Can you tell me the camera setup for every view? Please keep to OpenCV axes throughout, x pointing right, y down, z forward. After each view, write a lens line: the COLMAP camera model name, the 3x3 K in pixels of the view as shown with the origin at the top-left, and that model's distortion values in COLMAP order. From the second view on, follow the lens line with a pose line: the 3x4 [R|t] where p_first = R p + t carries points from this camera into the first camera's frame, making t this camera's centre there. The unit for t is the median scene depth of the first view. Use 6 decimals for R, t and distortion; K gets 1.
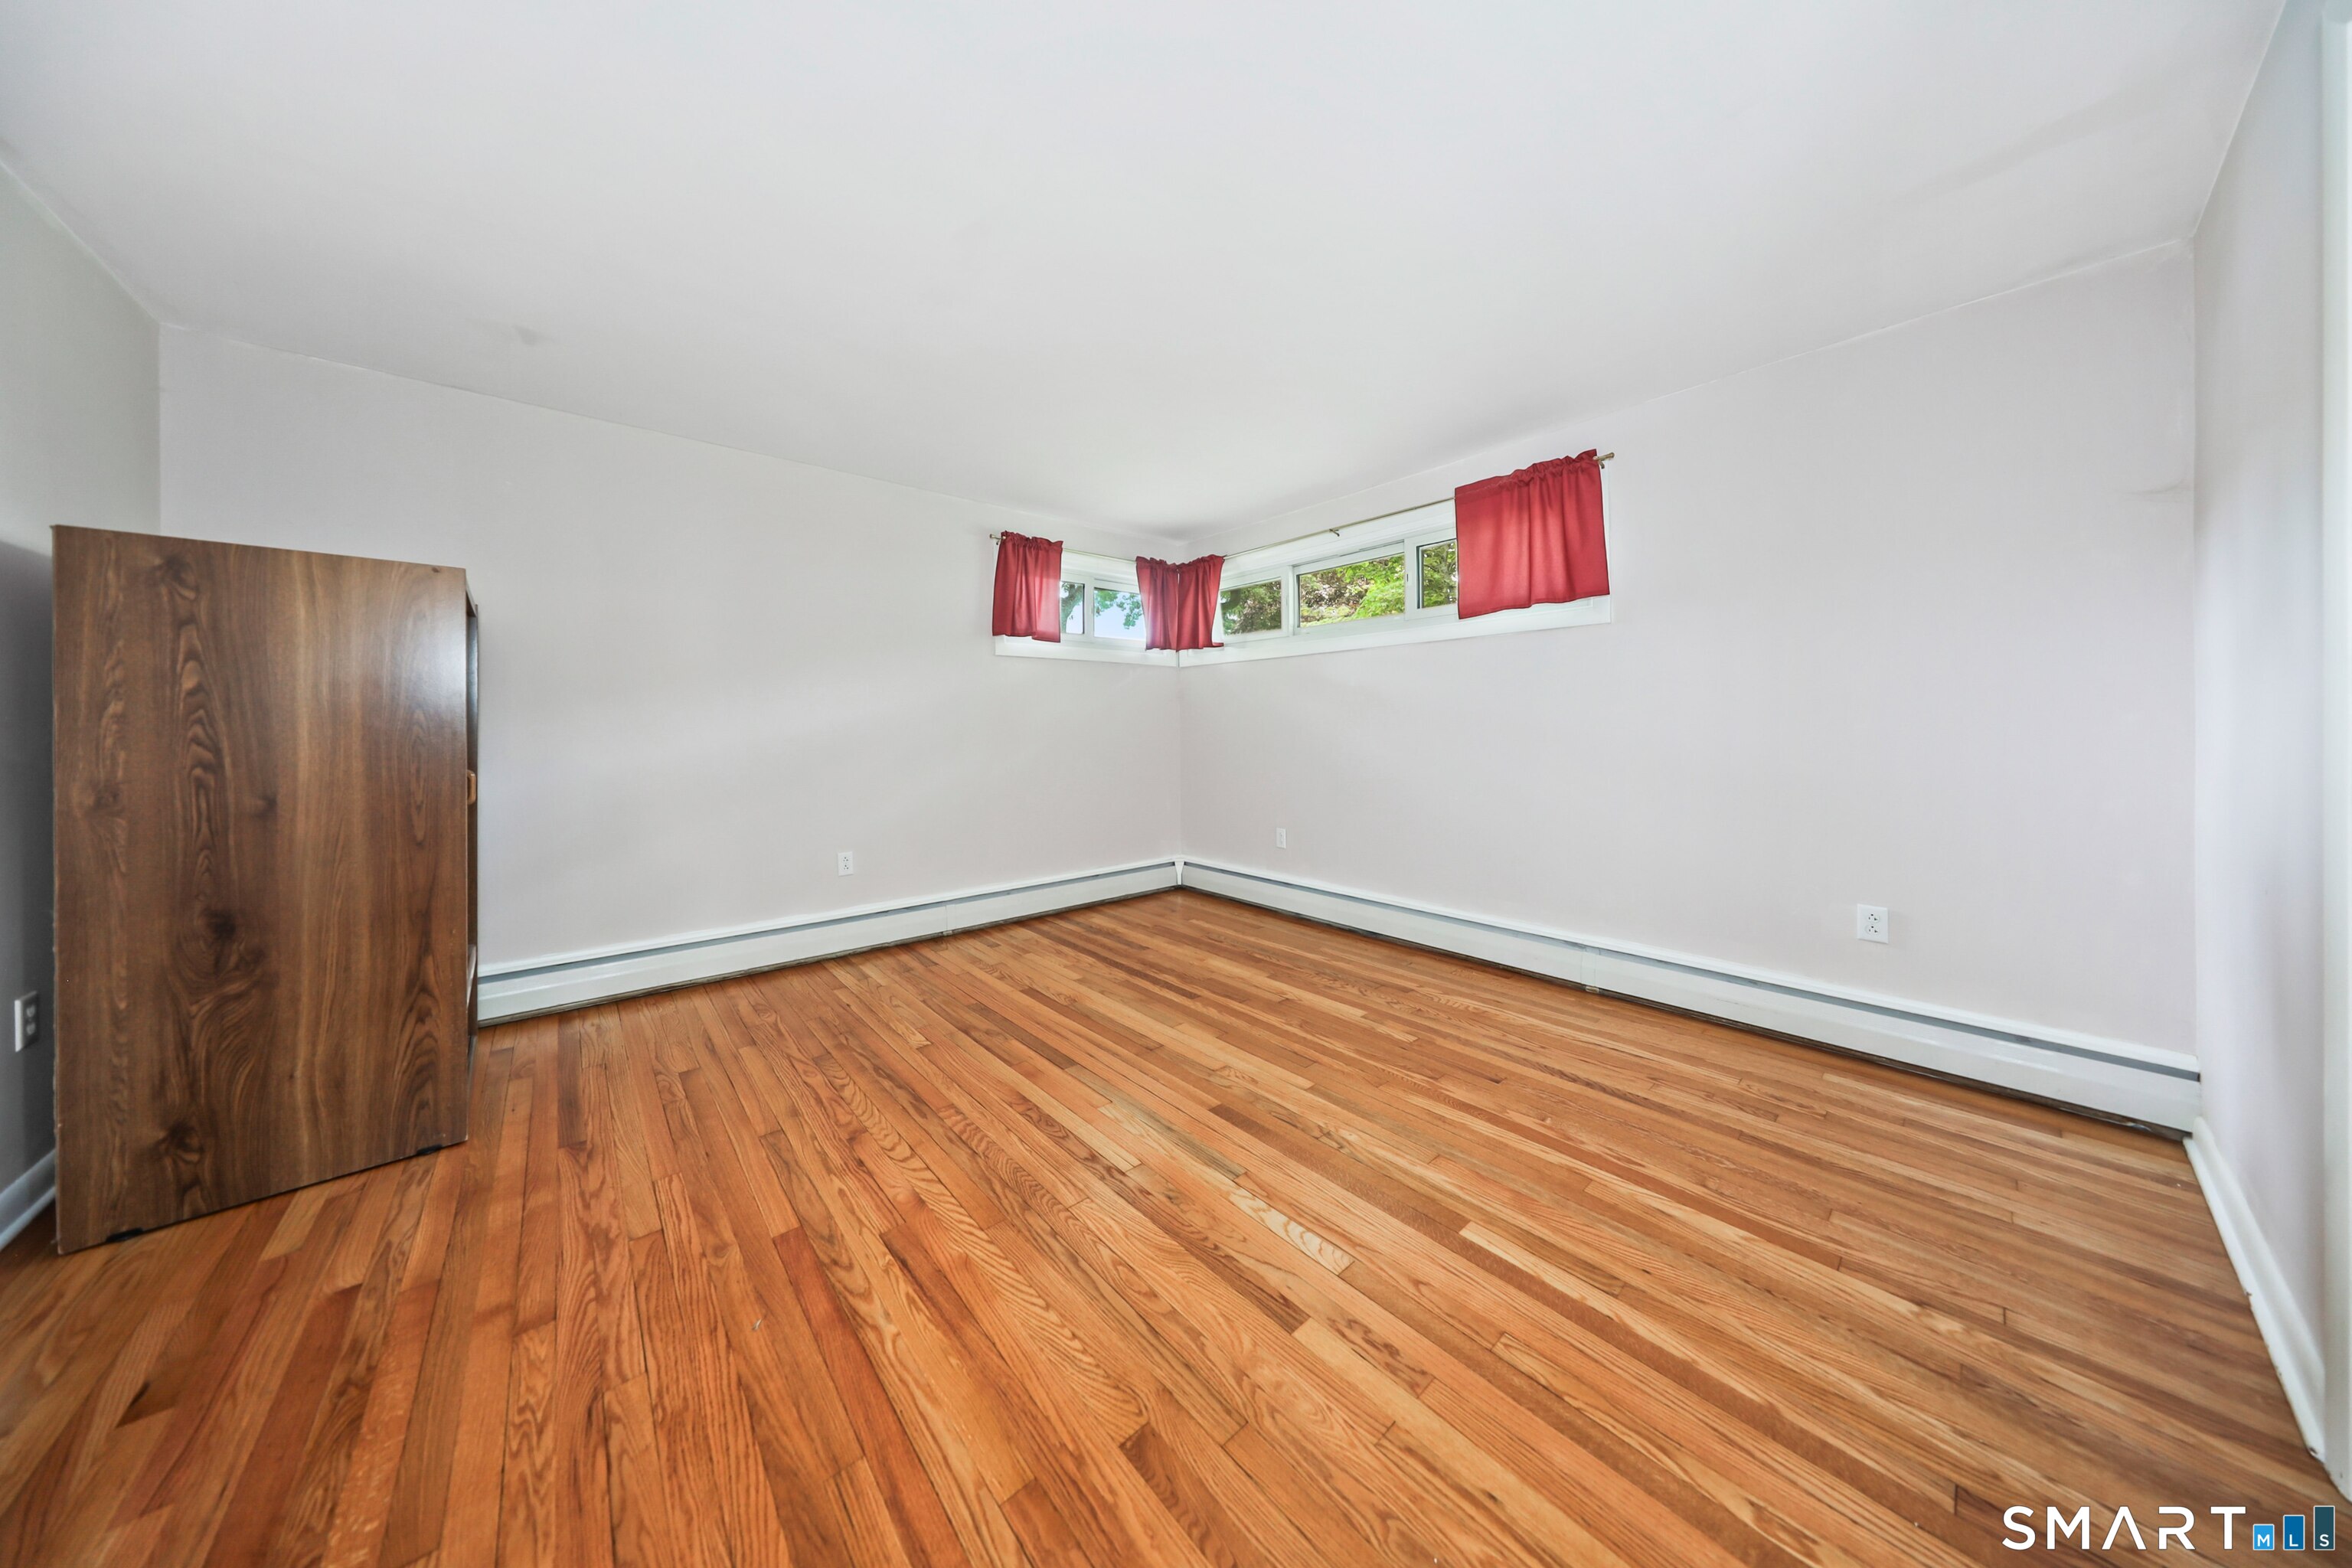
lens RADIAL K [[705.8, 0, 1153.6], [0, 705.8, 730.0], [0, 0, 1]] dist [-0.000343, 0.000018]
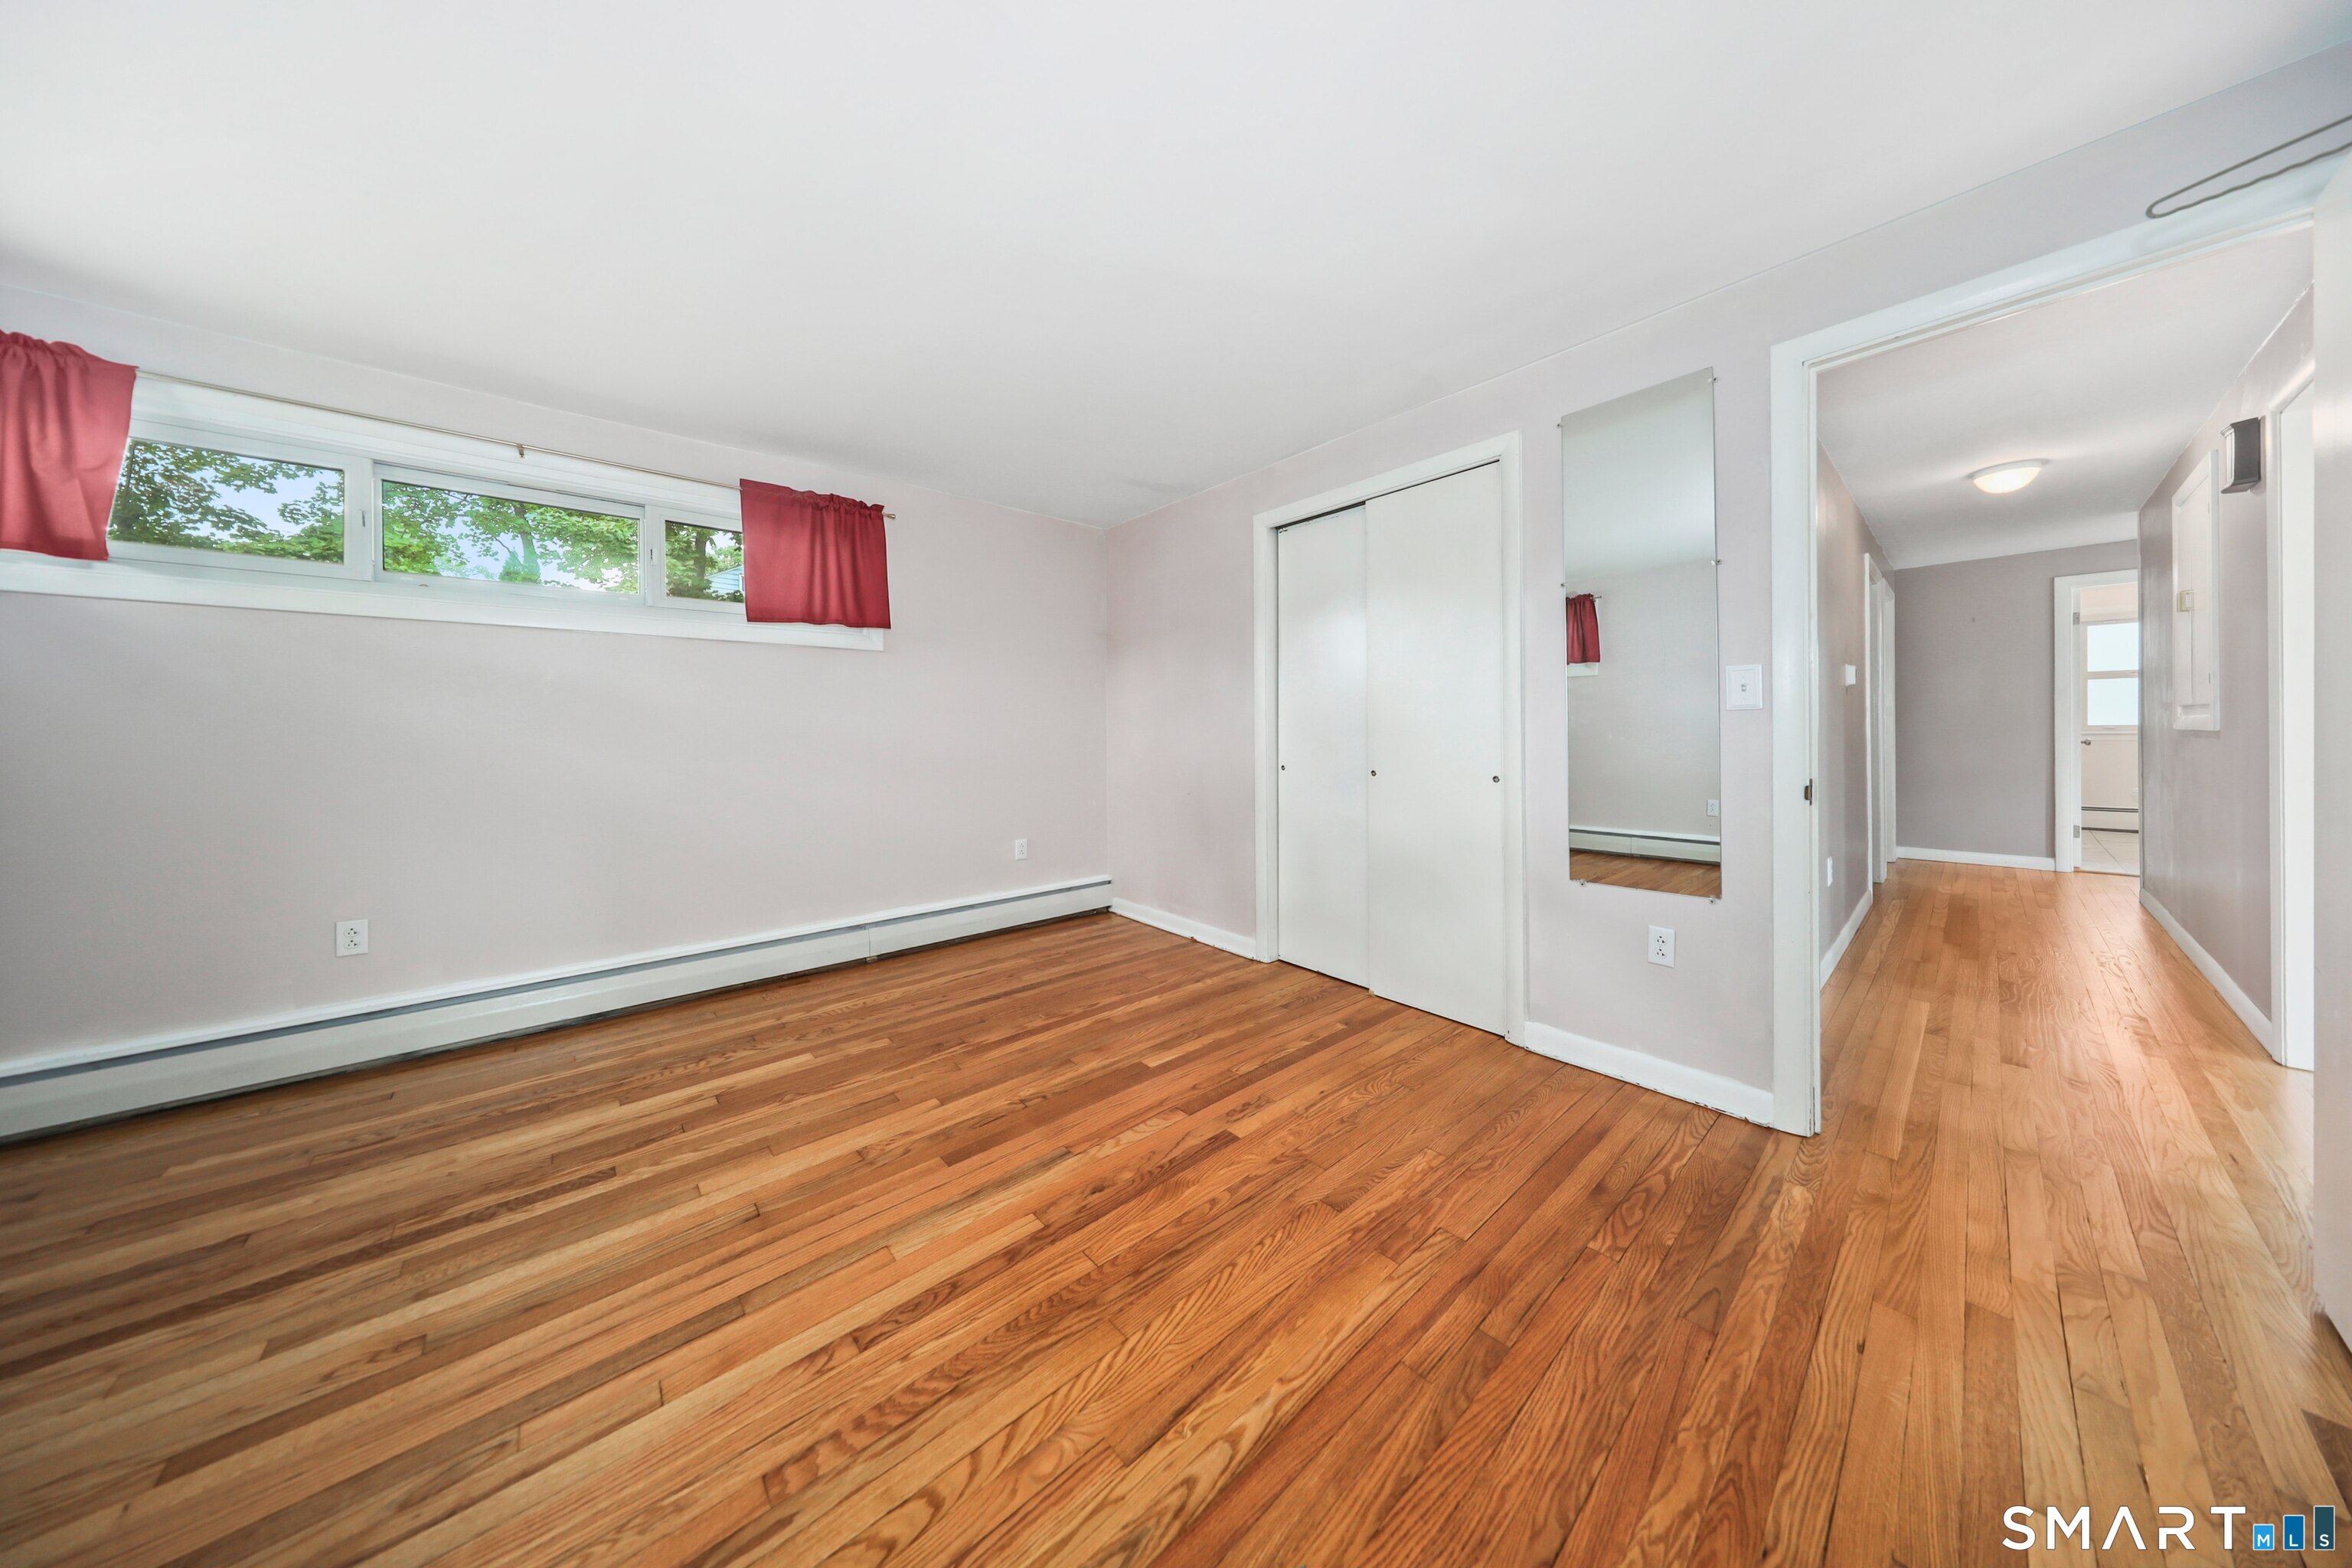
lens RADIAL K [[705.8, 0, 1179.8], [0, 705.8, 744.6], [0, 0, 1]] dist [-0.000343, 0.000018]
pose [[-0.022101, -0.012211, 0.999681, -0.925860], [0.010561, 0.999867, 0.012447, -0.002007], [-0.999700, 0.010833, -0.021969, 0.823824]]
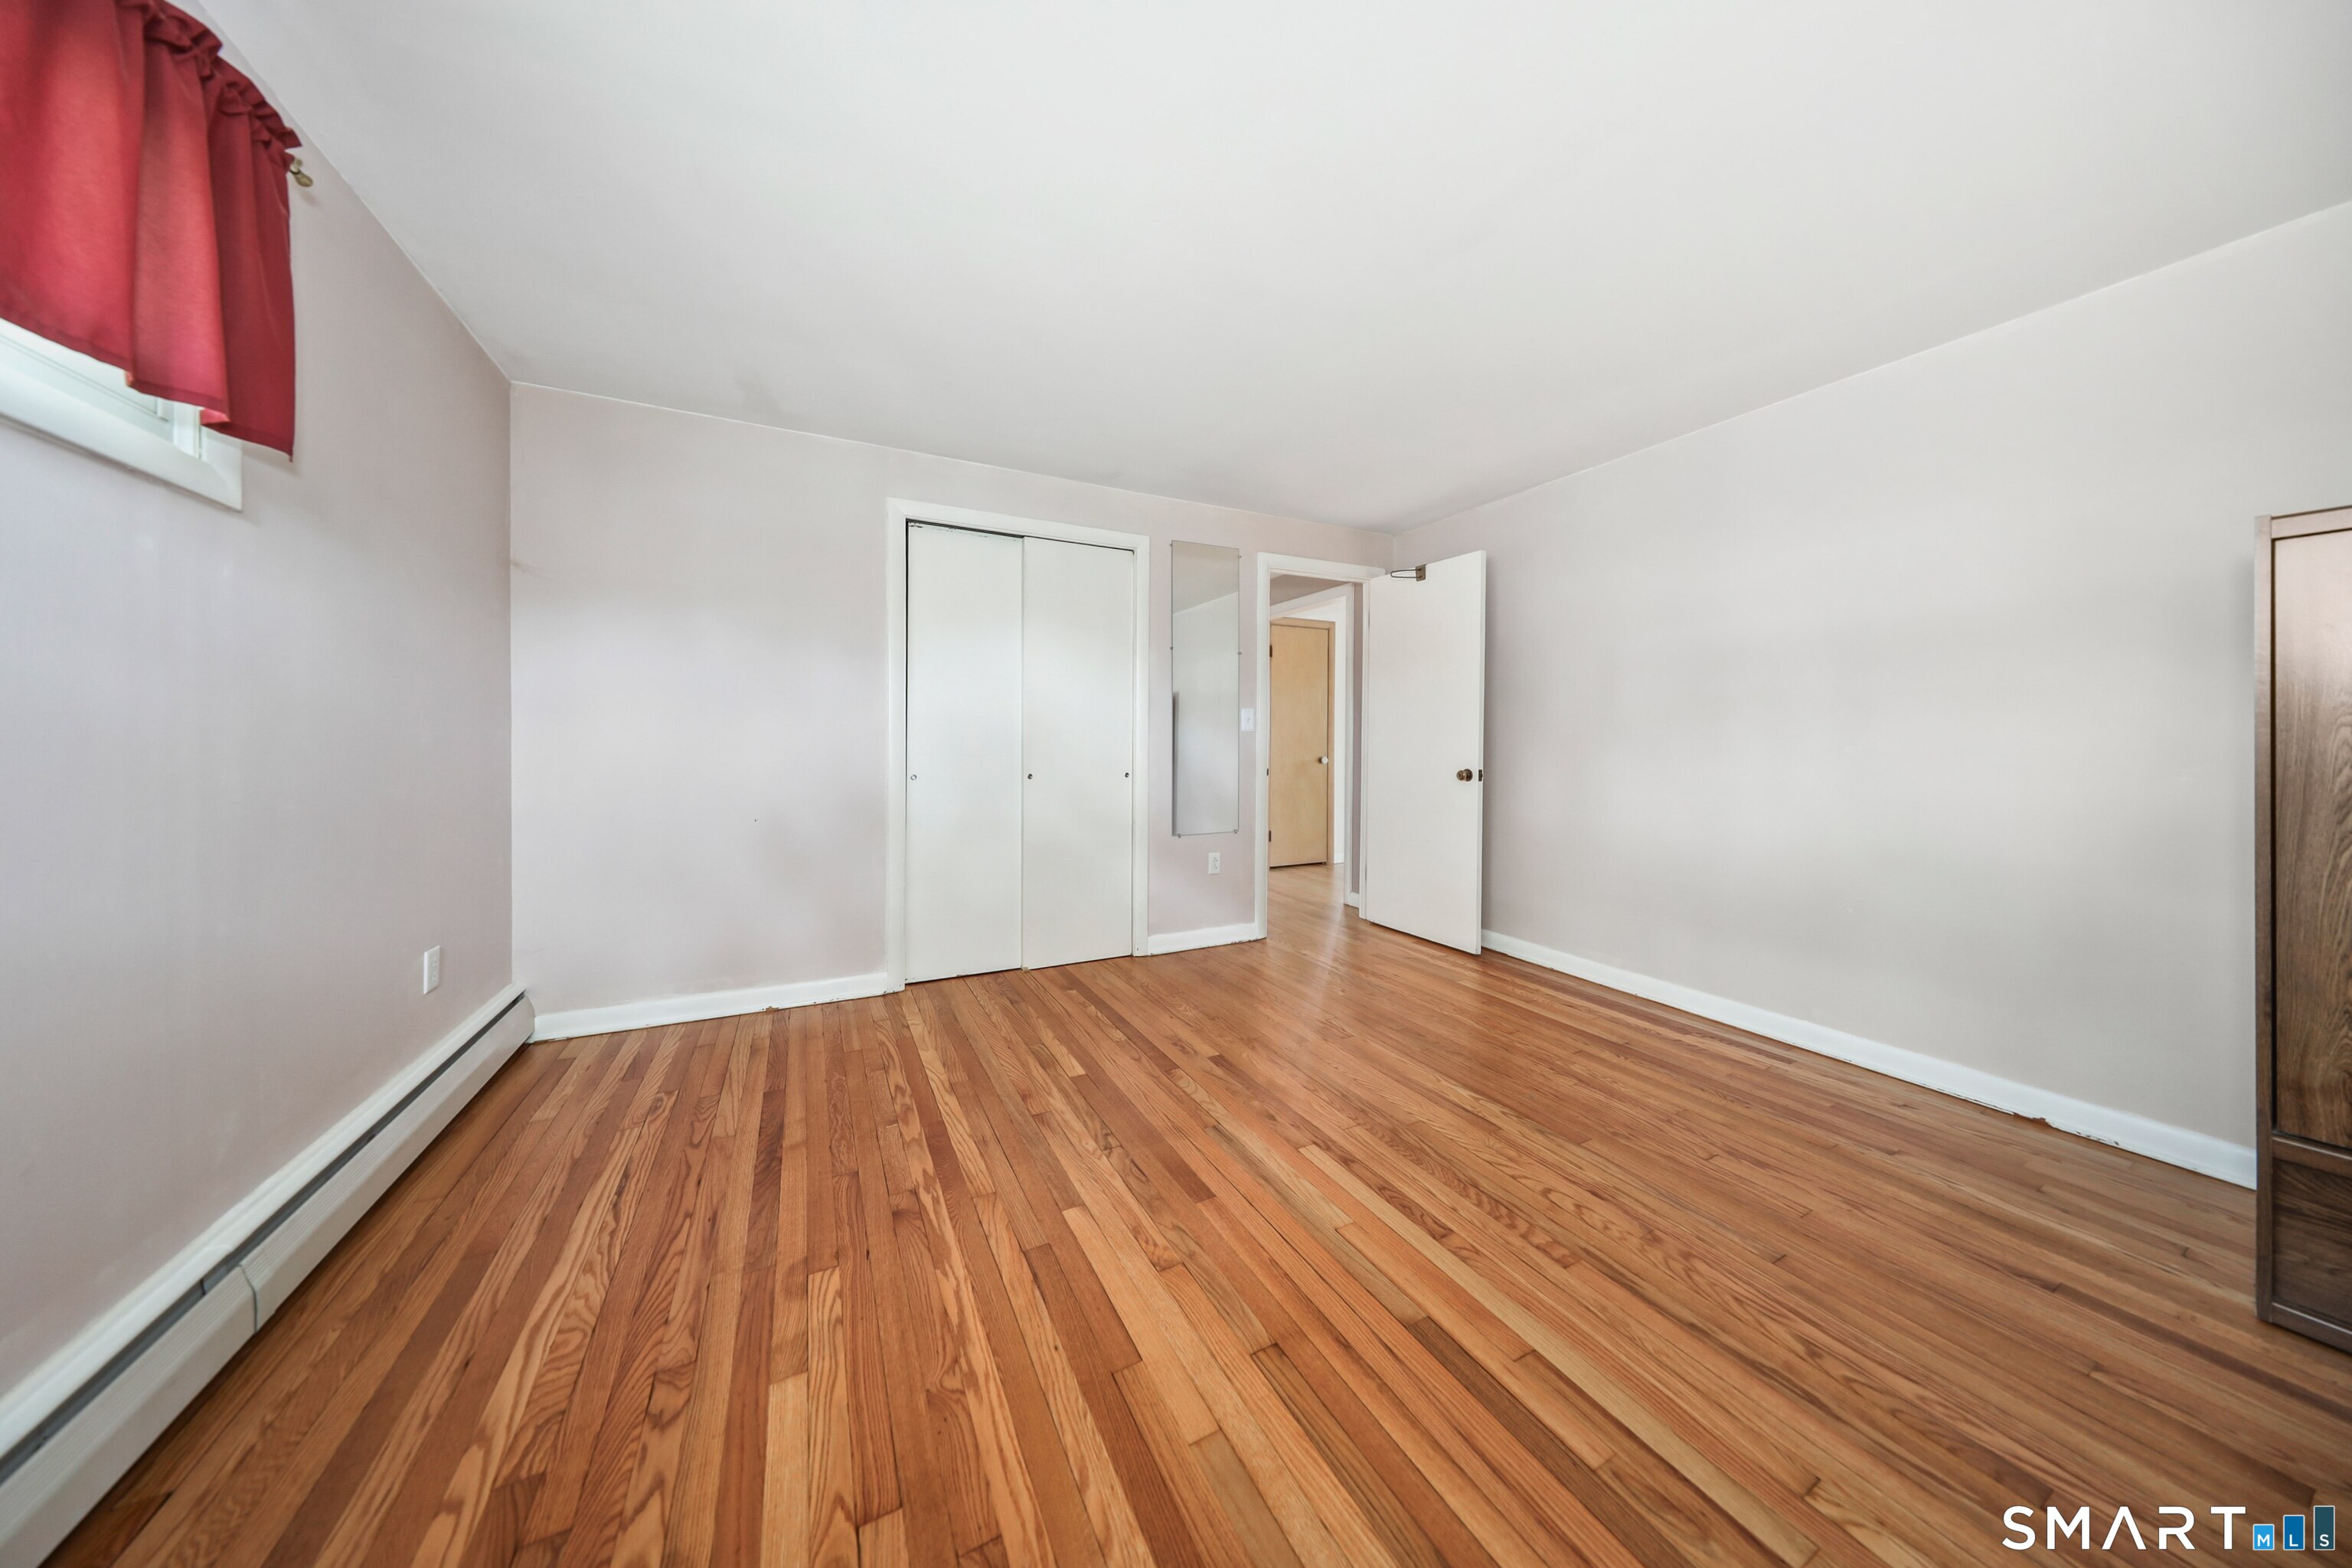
lens RADIAL K [[705.8, 0, 1145.8], [0, 705.8, 746.2], [0, 0, 1]] dist [-0.000343, 0.000018]
pose [[-0.971936, -0.000330, 0.235247, -0.045513], [0.002166, 0.999944, 0.010350, -0.009769], [-0.235237, 0.010569, -0.971881, 2.090661]]
